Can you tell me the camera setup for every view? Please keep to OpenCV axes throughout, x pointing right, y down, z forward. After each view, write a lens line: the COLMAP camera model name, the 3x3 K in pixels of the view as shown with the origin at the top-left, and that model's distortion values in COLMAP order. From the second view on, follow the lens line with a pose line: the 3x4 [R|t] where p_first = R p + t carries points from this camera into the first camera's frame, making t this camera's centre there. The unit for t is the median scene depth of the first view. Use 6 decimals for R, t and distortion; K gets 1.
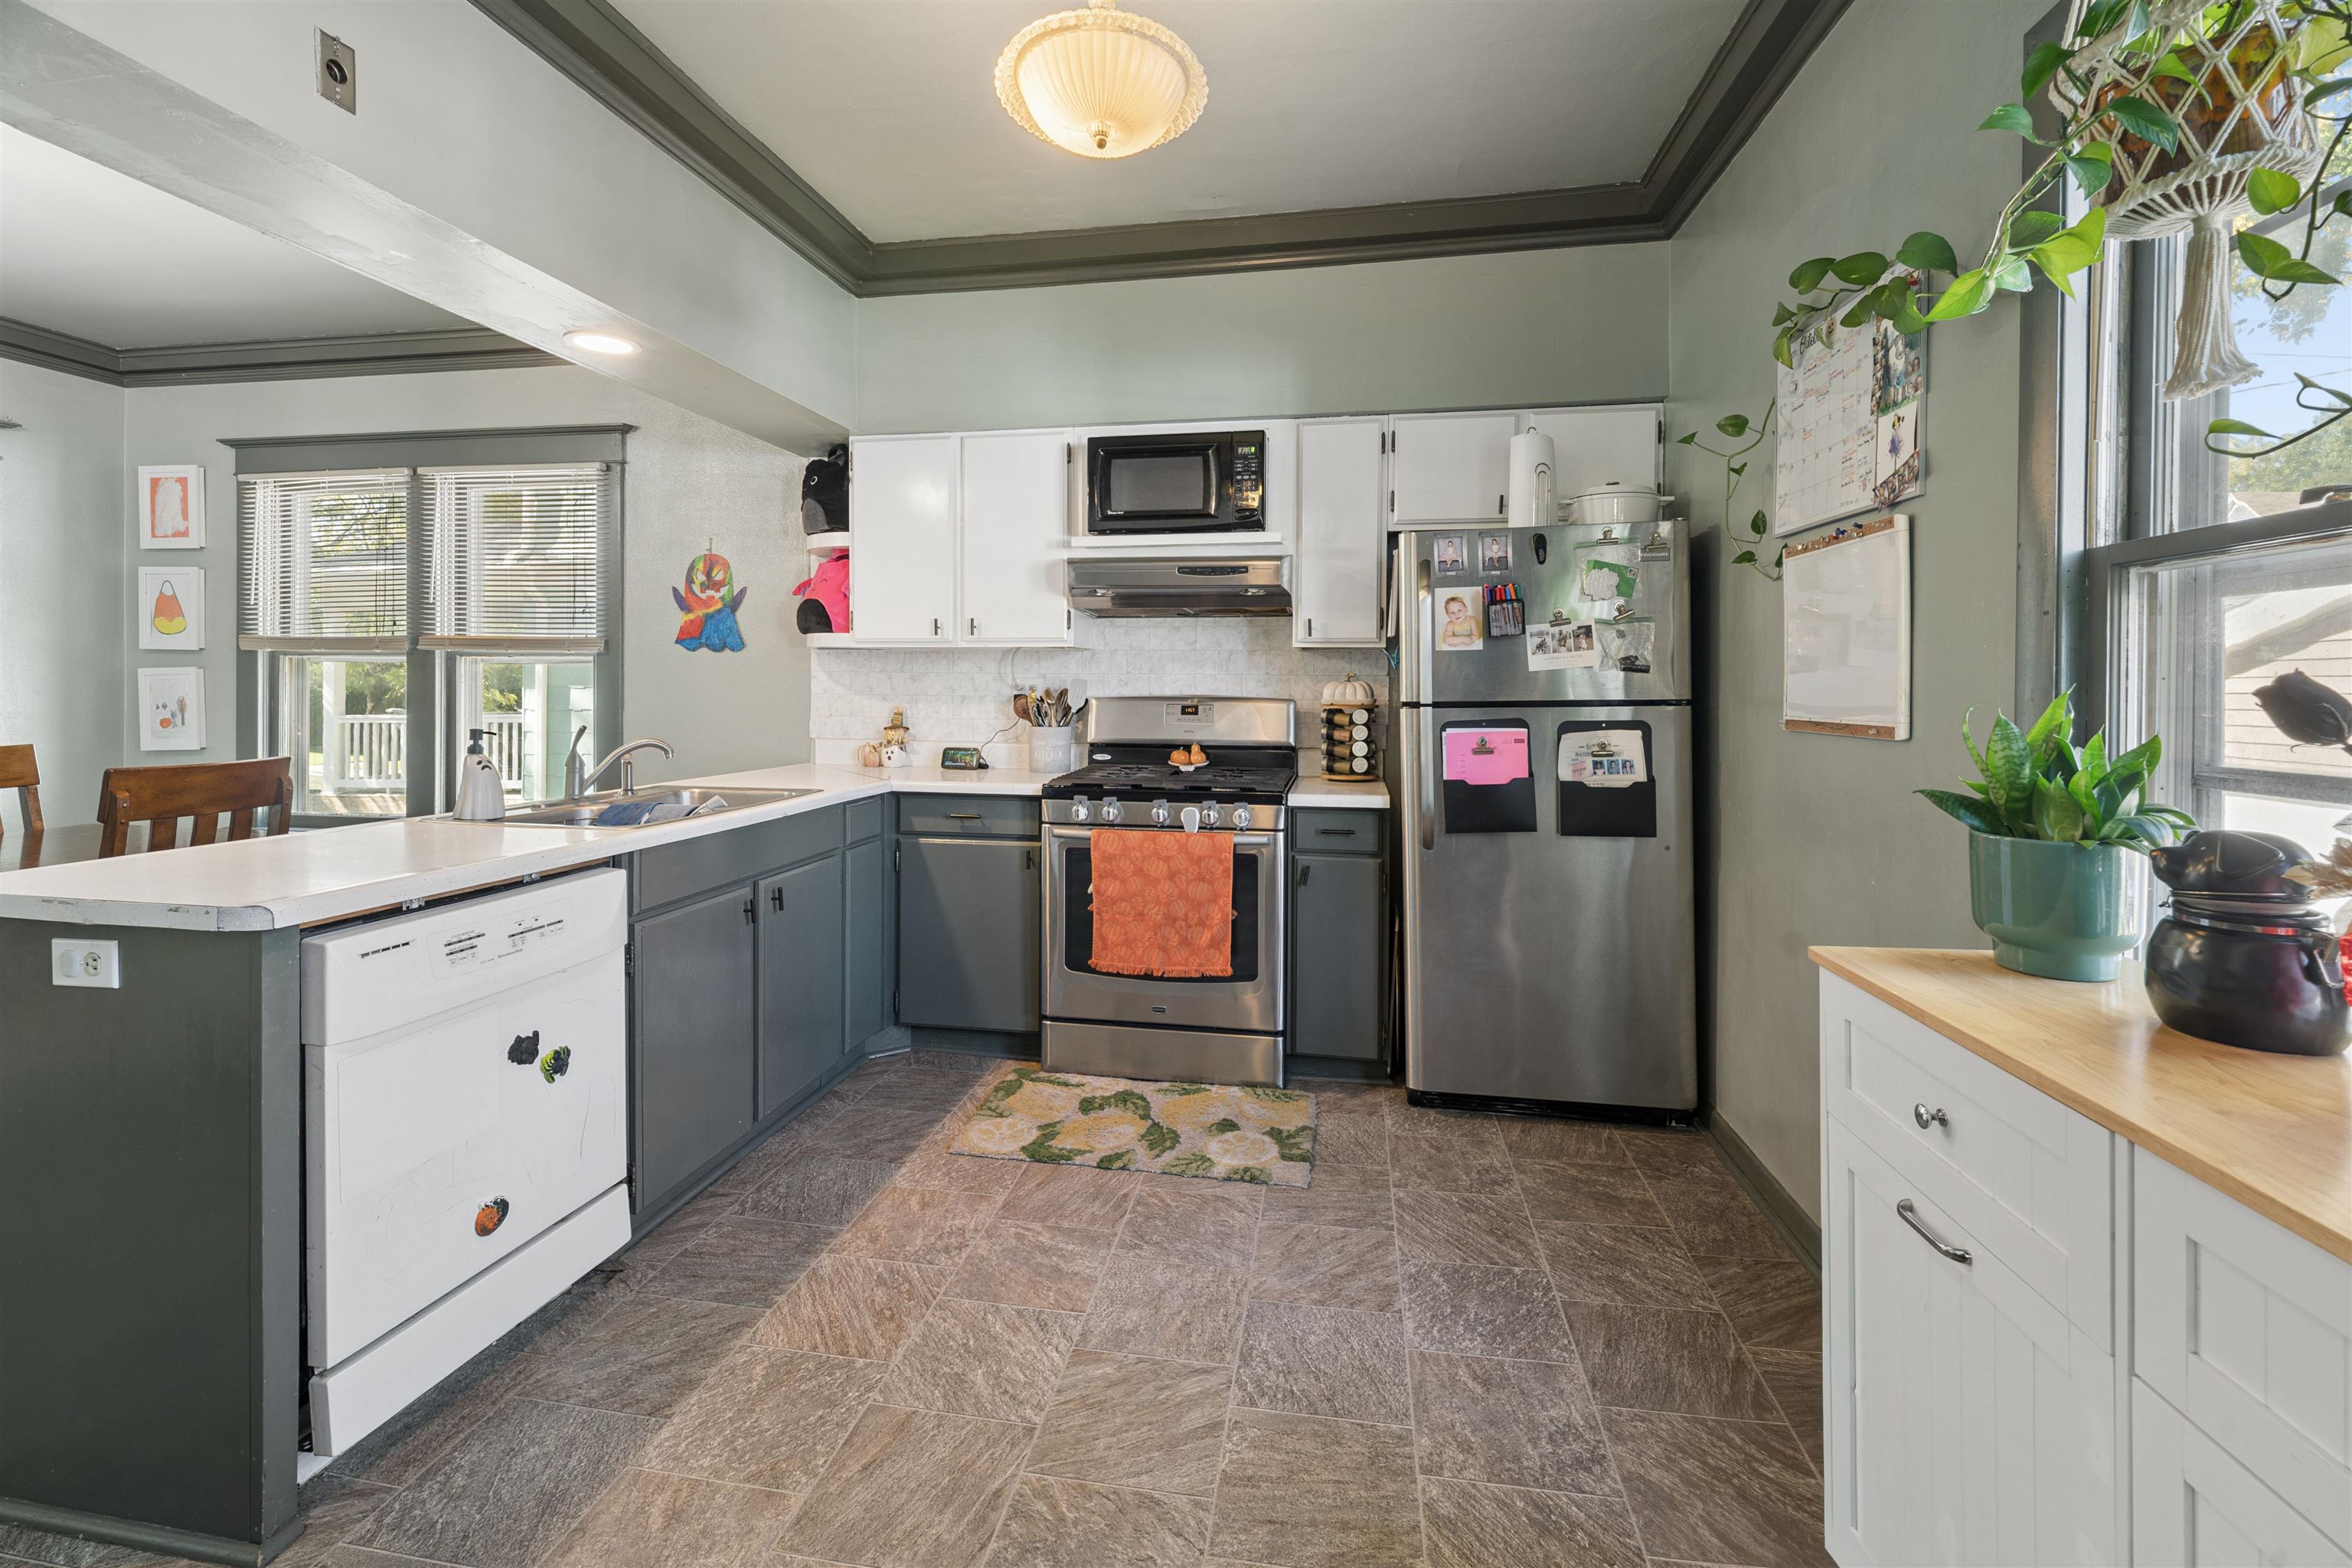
lens RADIAL K [[998.4, 0, 1175.6], [0, 998.4, 684.7], [0, 0, 1]] dist [0.002318, -0.000173]
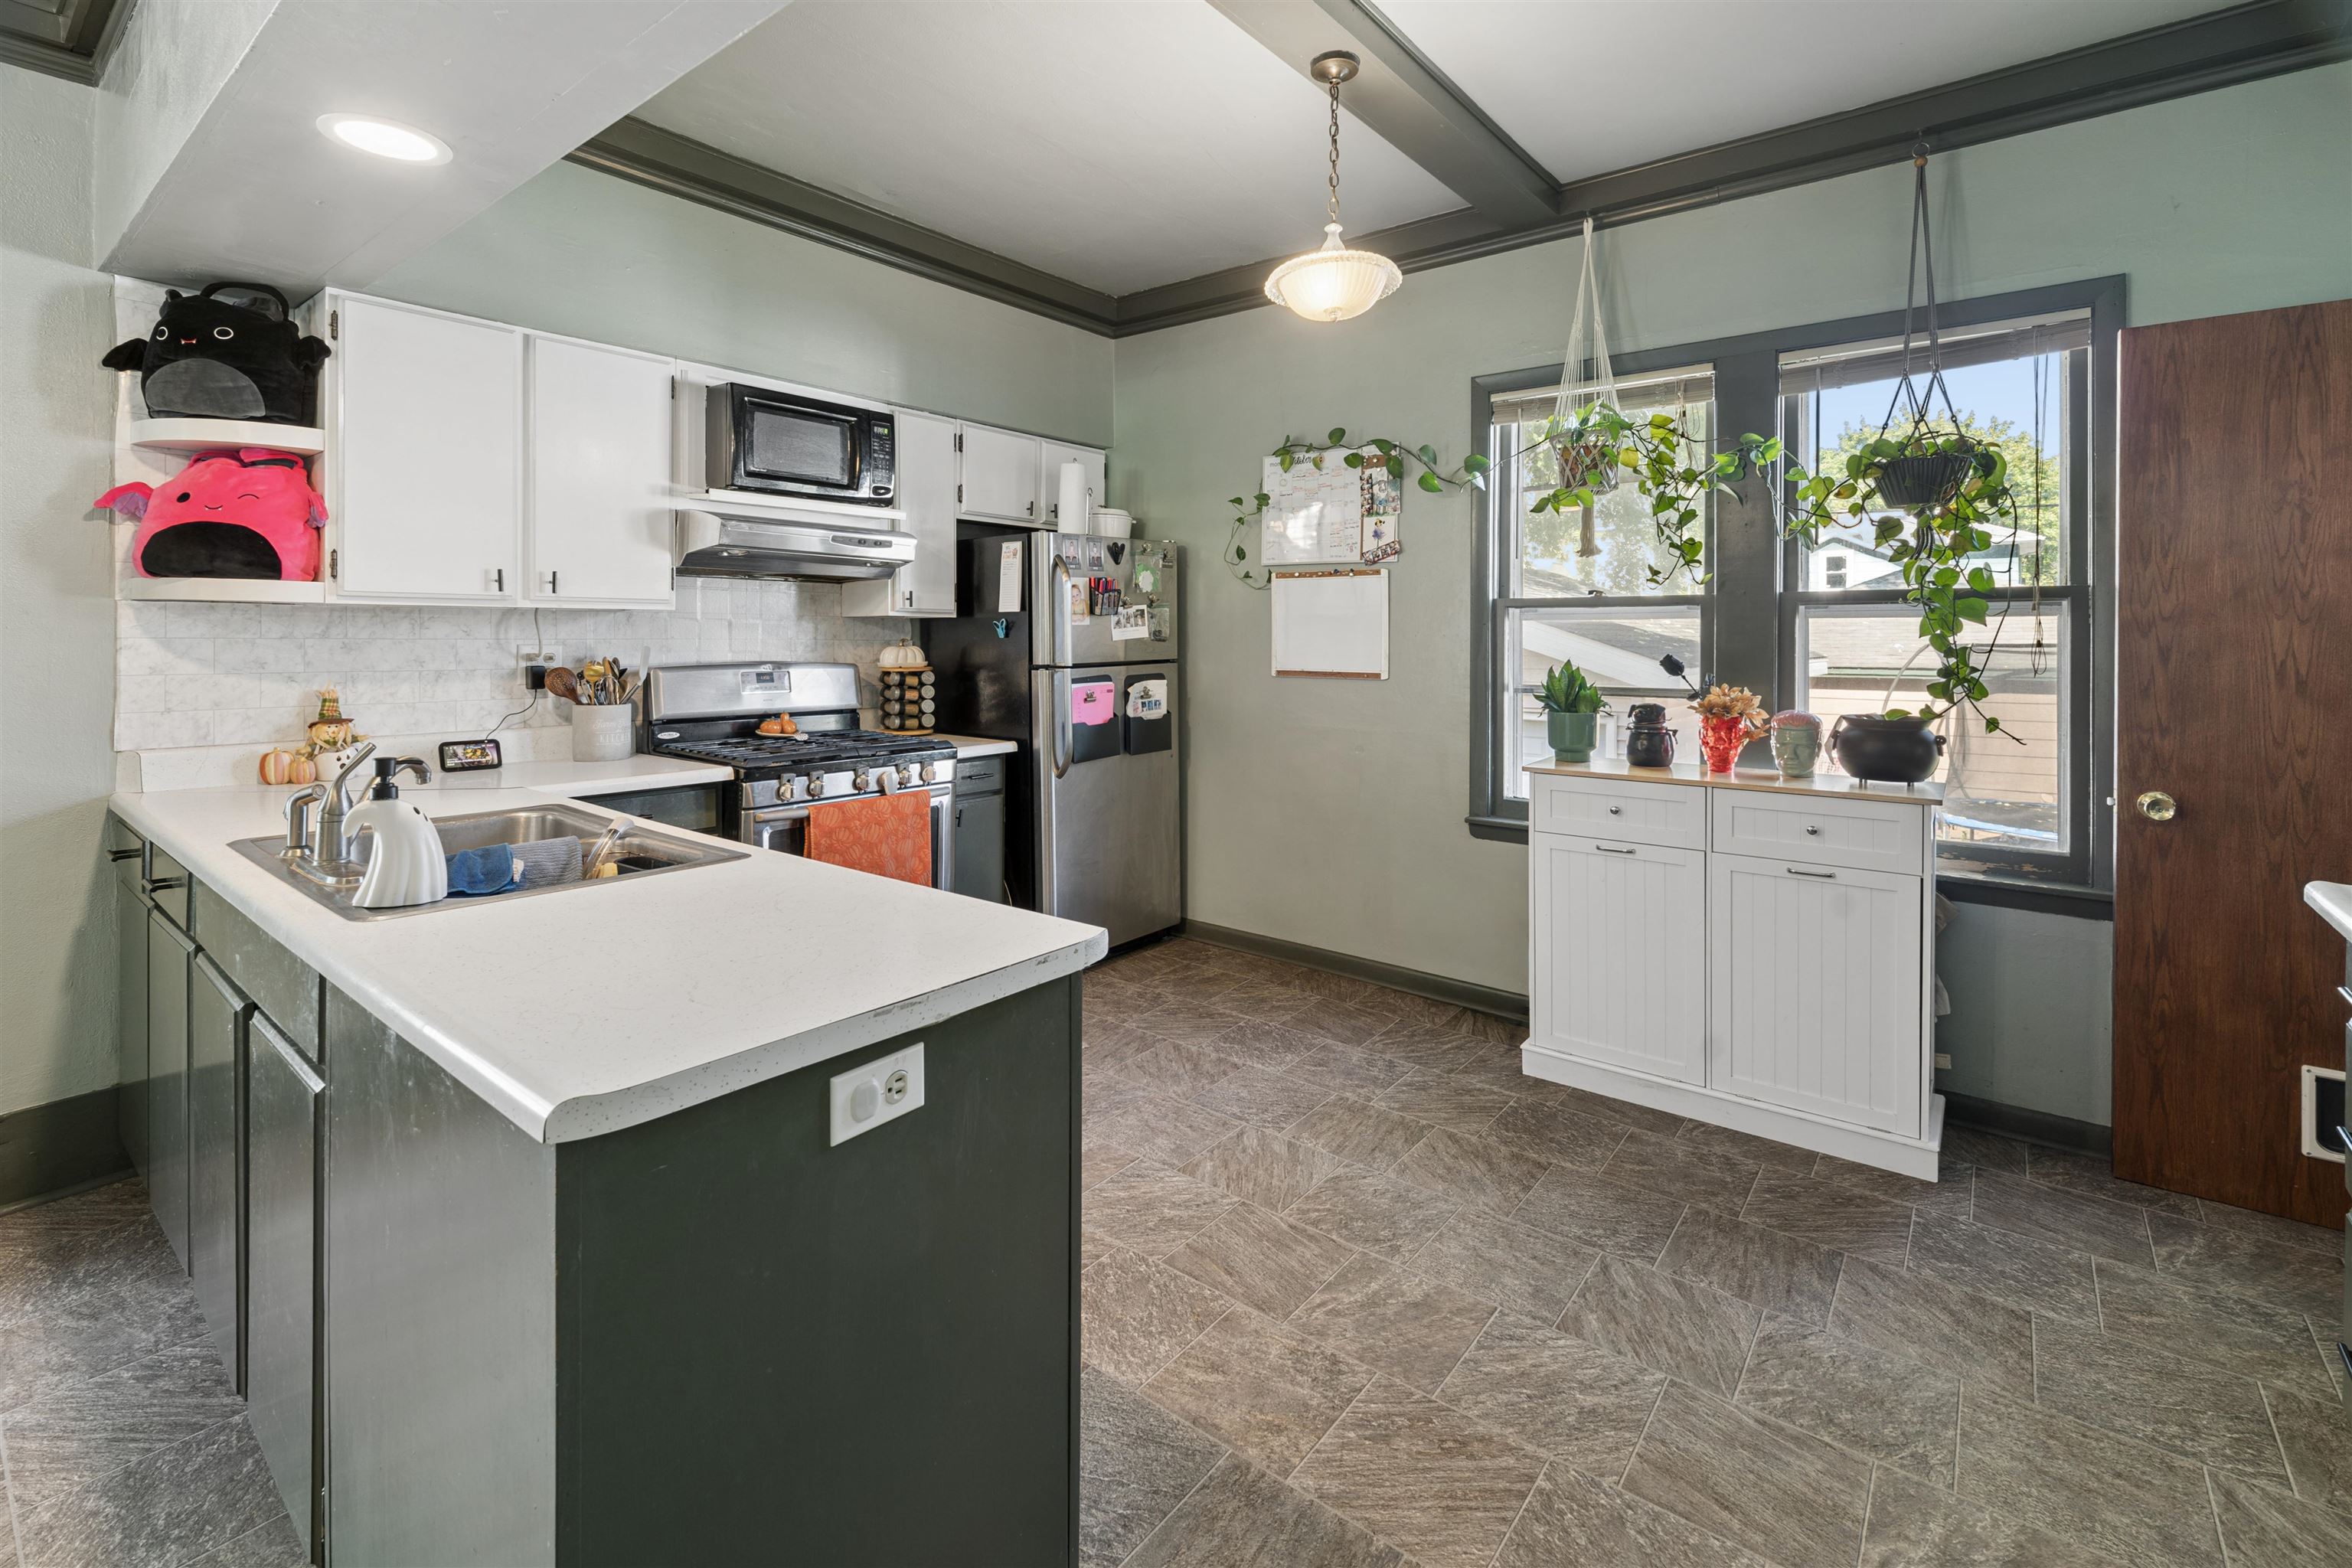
lens RADIAL K [[1007.8, 0, 1174.2], [0, 1007.8, 633.0], [0, 0, 1]] dist [0.010051, -0.000069]
pose [[0.489095, -0.000375, 0.872231, -0.697296], [-0.003684, 0.999990, 0.002496, -0.023541], [-0.872223, -0.004434, 0.489088, 0.199080]]
